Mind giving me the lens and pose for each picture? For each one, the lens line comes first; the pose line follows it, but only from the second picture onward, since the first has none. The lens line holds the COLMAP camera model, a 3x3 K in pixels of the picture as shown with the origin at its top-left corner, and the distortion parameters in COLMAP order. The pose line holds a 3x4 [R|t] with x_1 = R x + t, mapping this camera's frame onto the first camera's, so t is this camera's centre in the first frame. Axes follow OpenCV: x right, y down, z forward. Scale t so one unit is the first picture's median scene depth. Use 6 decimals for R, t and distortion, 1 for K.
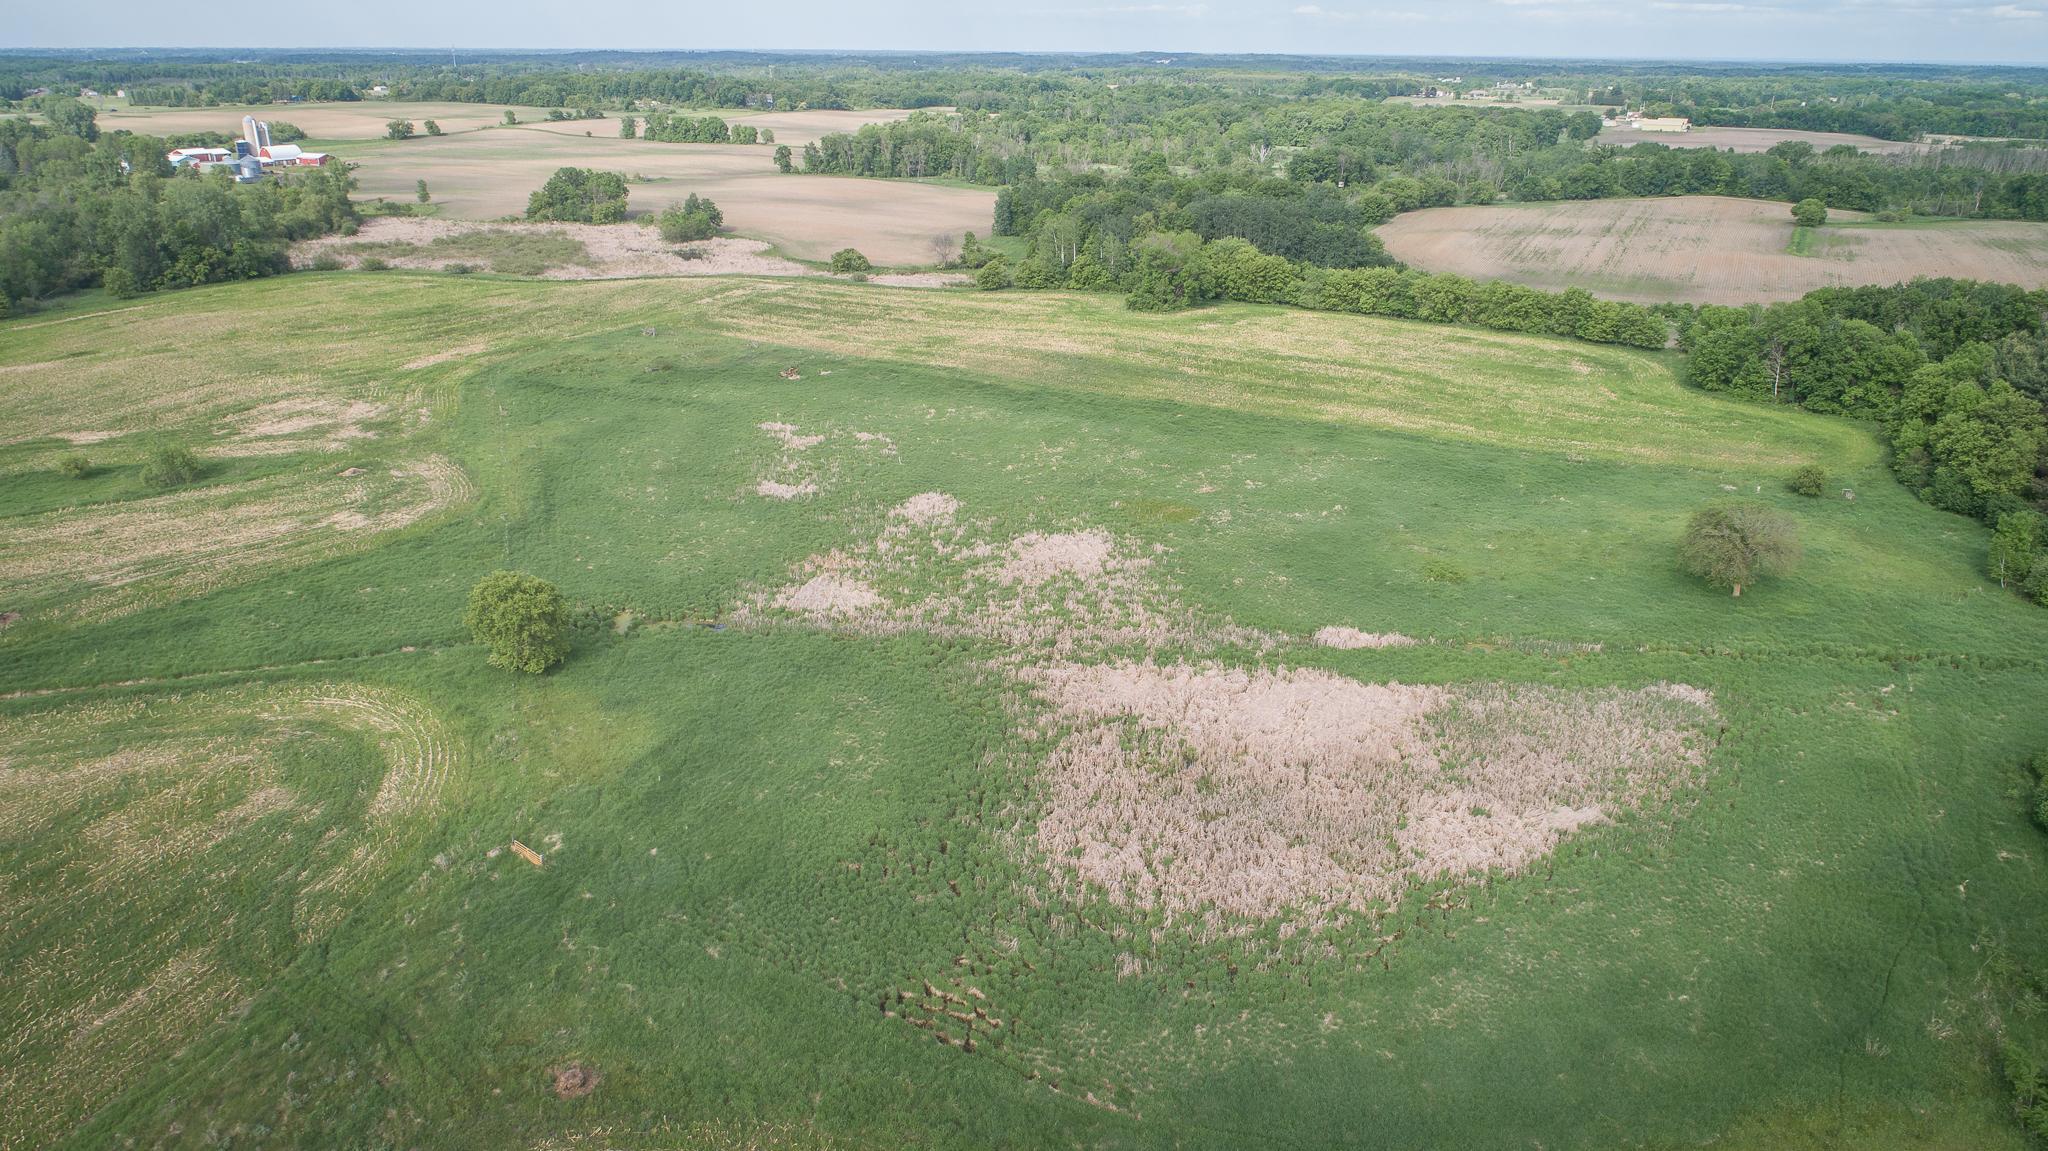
lens RADIAL K [[1377.5, 0, 1027.2], [0, 1377.5, 574.6], [0, 0, 1]] dist [-0.017937, 0.010981]
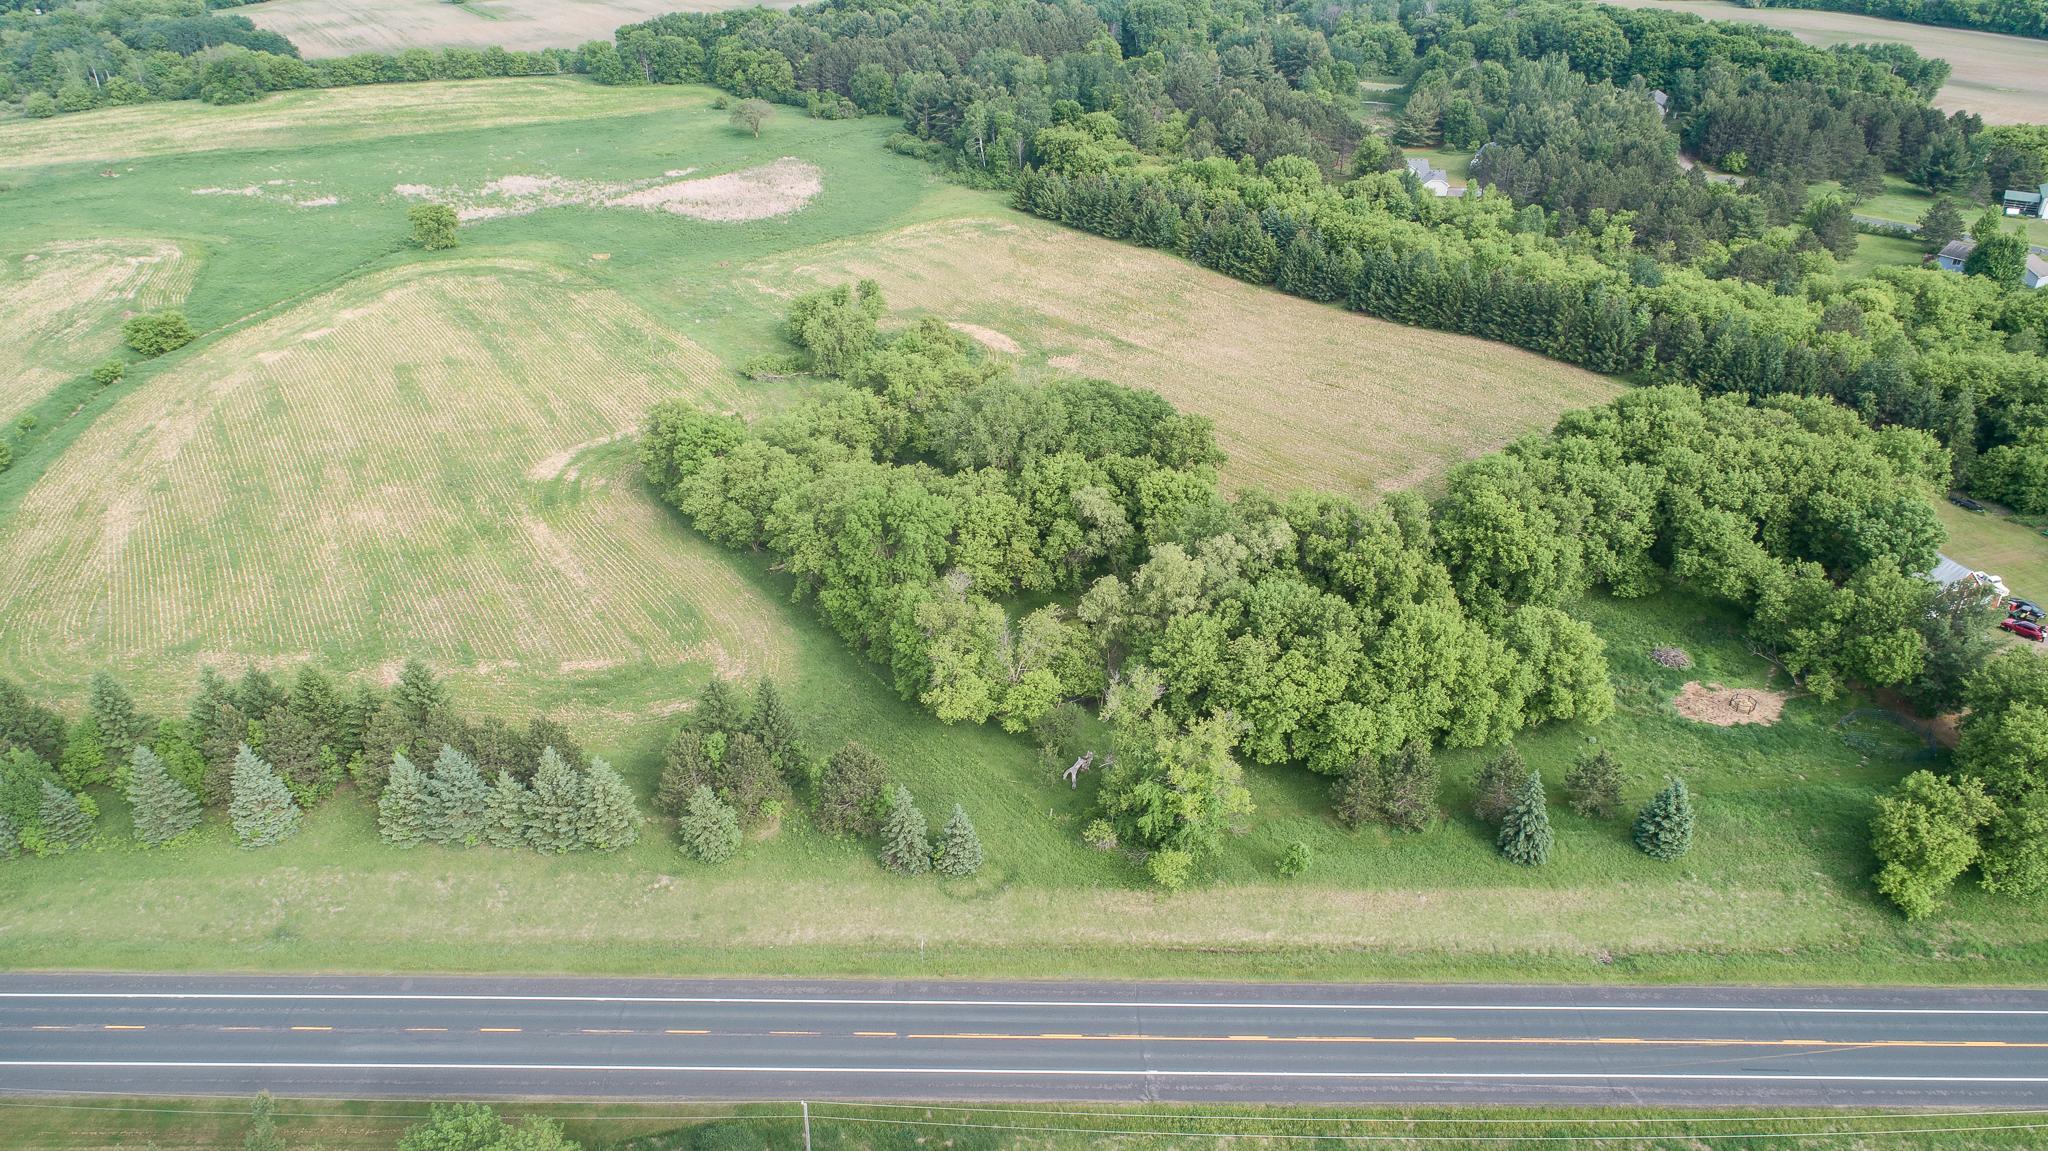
lens RADIAL K [[1377.5, 0, 1027.2], [0, 1377.5, 574.6], [0, 0, 1]] dist [-0.017937, 0.010981]
pose [[0.488167, -0.415629, 0.767428, -0.790044], [0.309268, 0.904643, 0.293215, 0.081161], [-0.816117, 0.094203, 0.570157, -0.403790]]
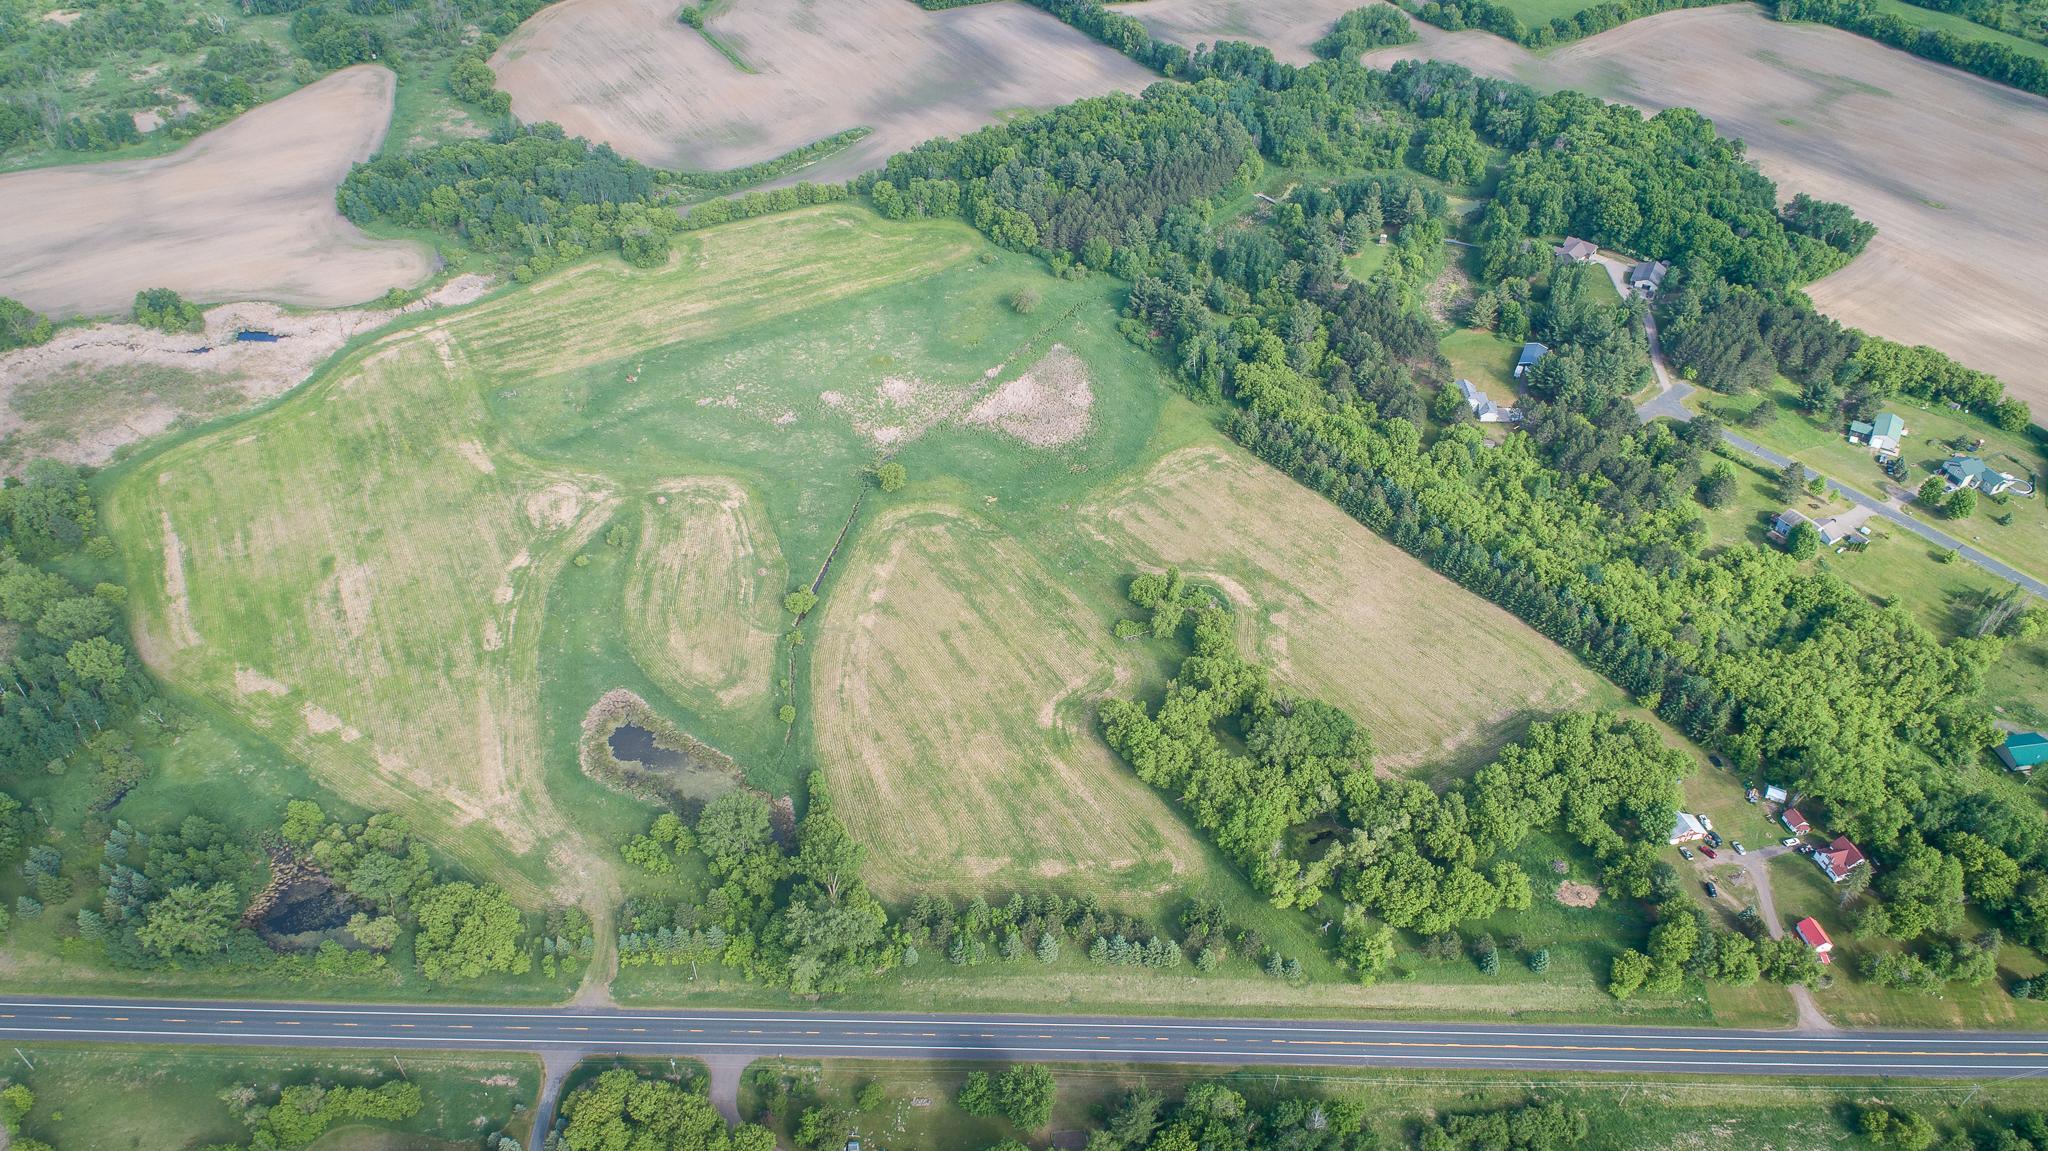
lens RADIAL K [[1377.5, 0, 1027.2], [0, 1377.5, 574.6], [0, 0, 1]] dist [-0.017937, 0.010981]
pose [[0.506976, -0.565354, 0.650653, -1.190989], [0.308422, 0.823858, 0.475536, -0.604475], [-0.804892, -0.040409, 0.592044, -0.635720]]
